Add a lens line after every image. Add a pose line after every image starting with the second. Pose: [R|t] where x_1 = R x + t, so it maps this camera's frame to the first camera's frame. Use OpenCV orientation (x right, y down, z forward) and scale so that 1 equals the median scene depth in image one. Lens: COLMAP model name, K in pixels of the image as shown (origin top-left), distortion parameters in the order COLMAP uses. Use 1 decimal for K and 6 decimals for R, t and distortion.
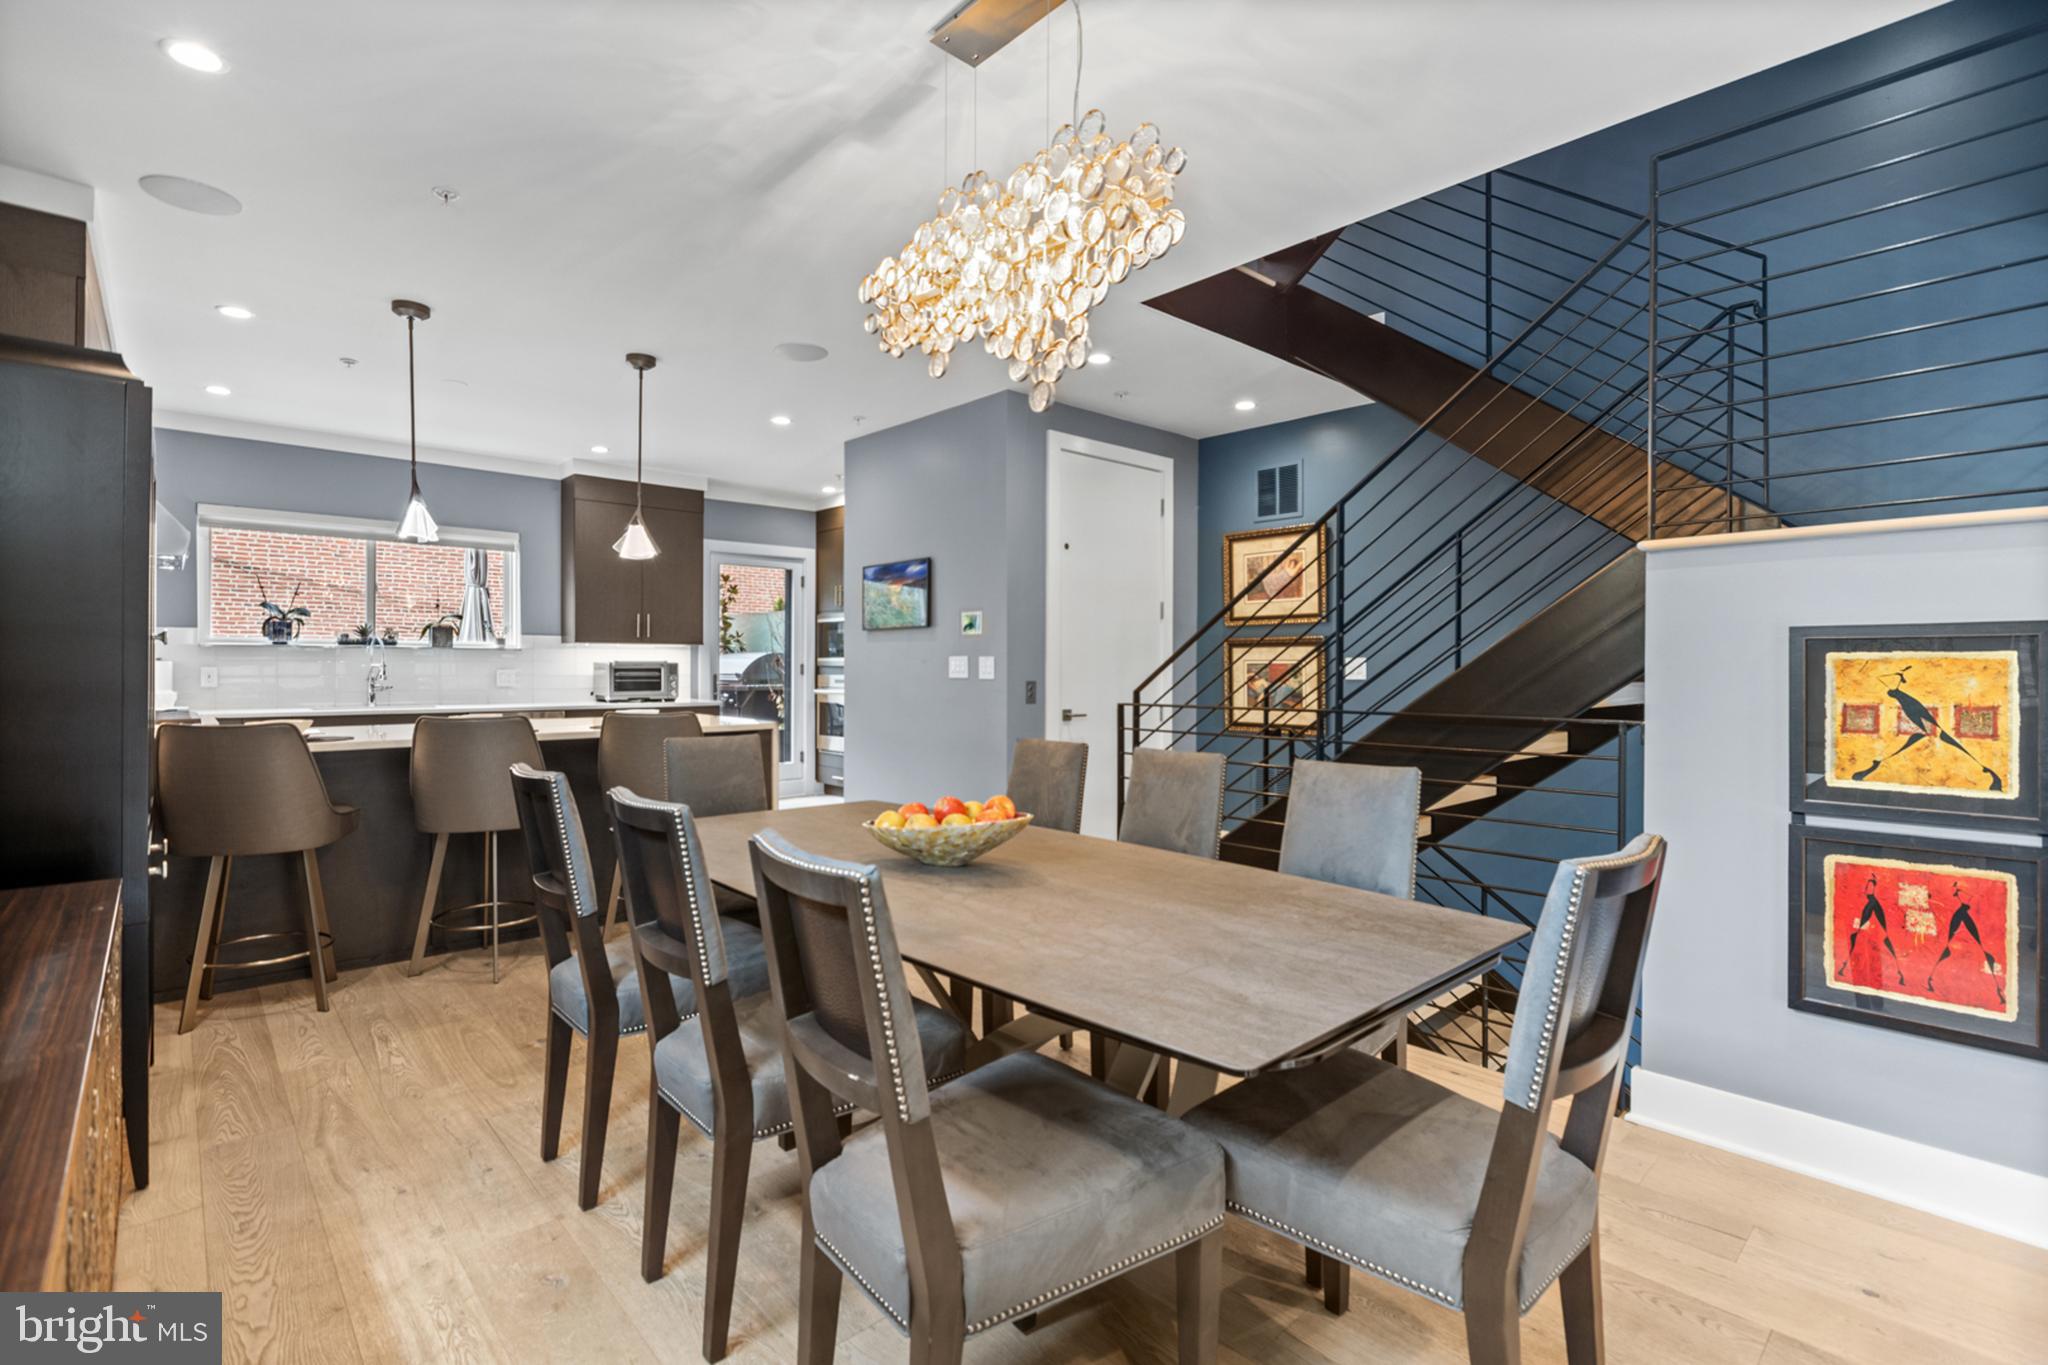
lens RADIAL K [[951.8, 0, 1024.7], [0, 951.8, 682.3], [0, 0, 1]] dist [-0.010985, 0.000394]
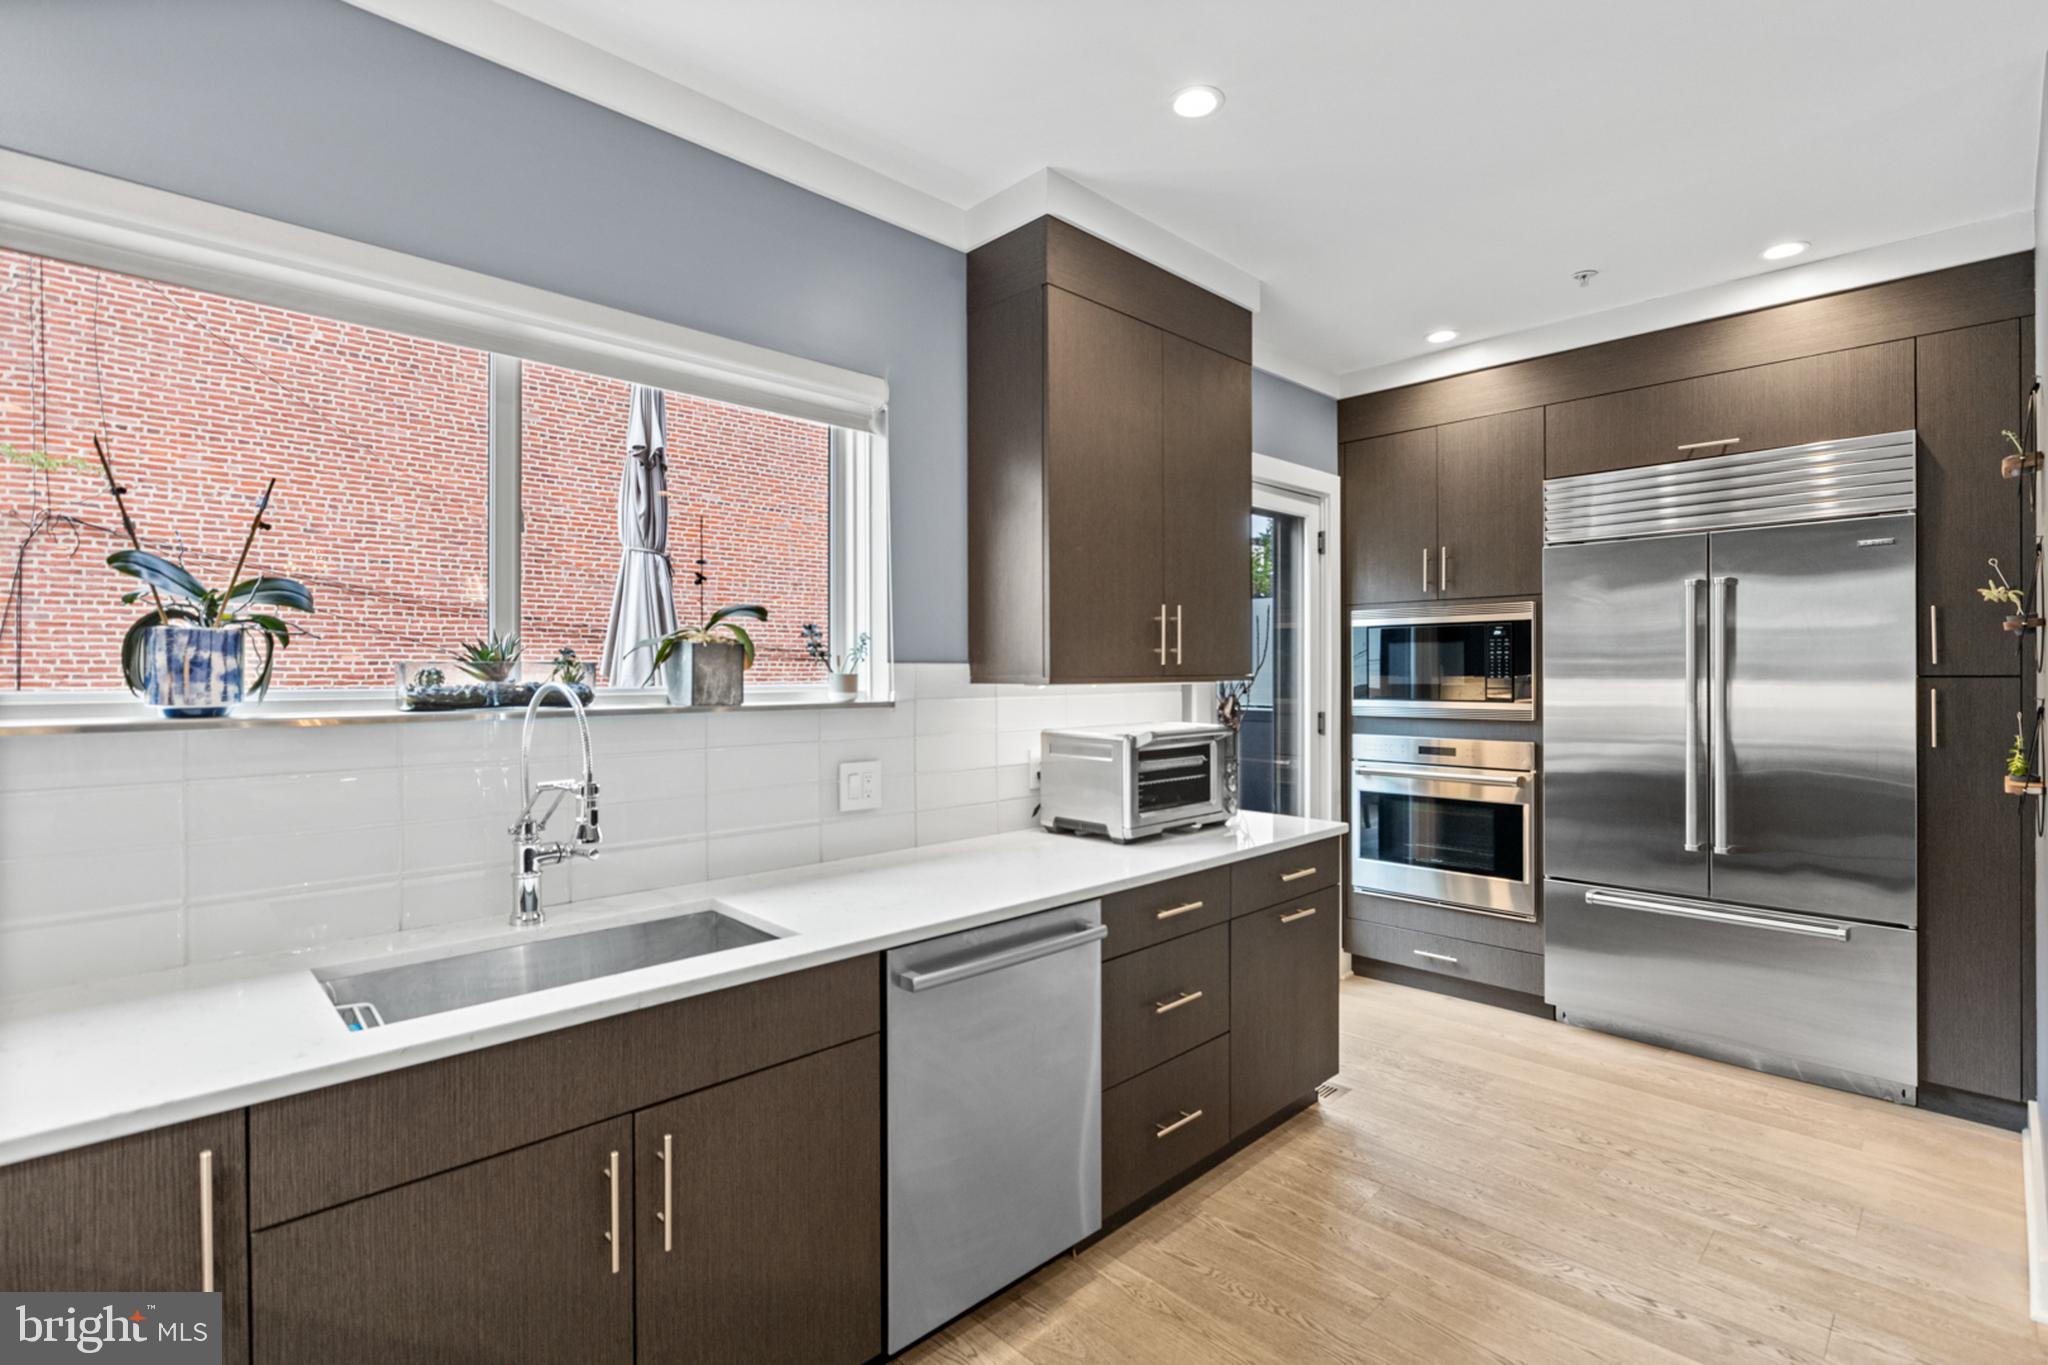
lens RADIAL K [[951.8, 0, 1018.4], [0, 951.8, 672.4], [0, 0, 1]] dist [-0.010985, 0.000394]
pose [[0.999636, -0.006638, 0.026168, -0.496483], [0.006937, 0.999911, -0.011364, -0.042126], [-0.026090, 0.011541, 0.999593, 0.641716]]
